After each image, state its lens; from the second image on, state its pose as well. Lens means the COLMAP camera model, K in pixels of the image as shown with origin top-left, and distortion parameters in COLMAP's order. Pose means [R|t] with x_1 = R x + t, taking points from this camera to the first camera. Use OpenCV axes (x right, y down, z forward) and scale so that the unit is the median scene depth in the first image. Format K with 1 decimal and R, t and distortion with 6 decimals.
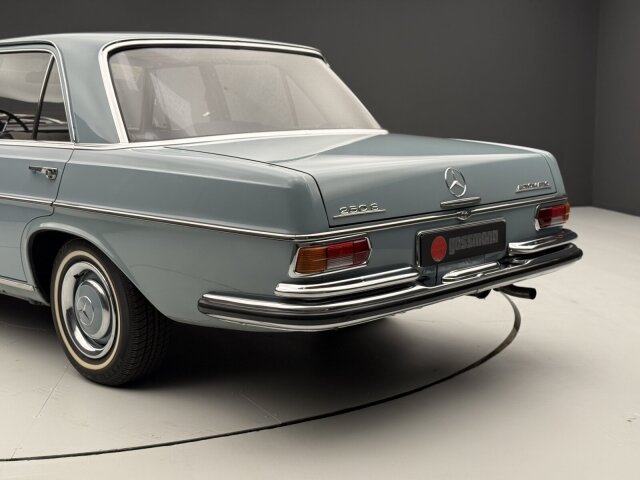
lens RADIAL K [[923.0, 0, 320.0], [0, 923.0, 240.0], [0, 0, 1]] dist [0.150068, -0.003604]
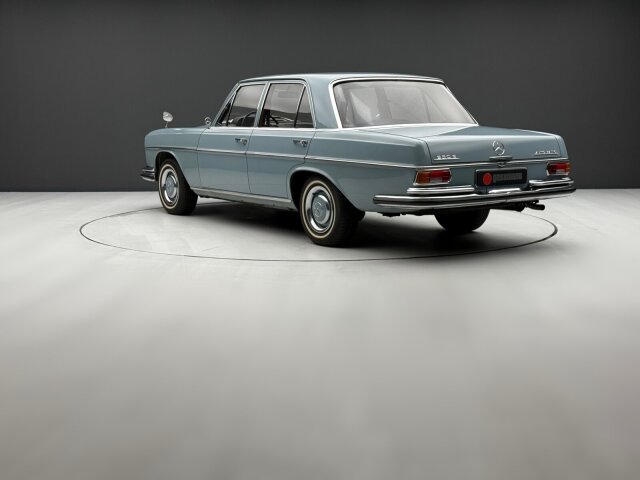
lens RADIAL K [[923.0, 0, 320.0], [0, 923.0, 240.0], [0, 0, 1]] dist [0.150068, -0.003604]
pose [[0.984439, 0.033194, -0.172561, 0.108102], [-0.034055, 0.999418, -0.002030, 0.146392], [0.172393, 0.007875, 0.984997, -1.013780]]
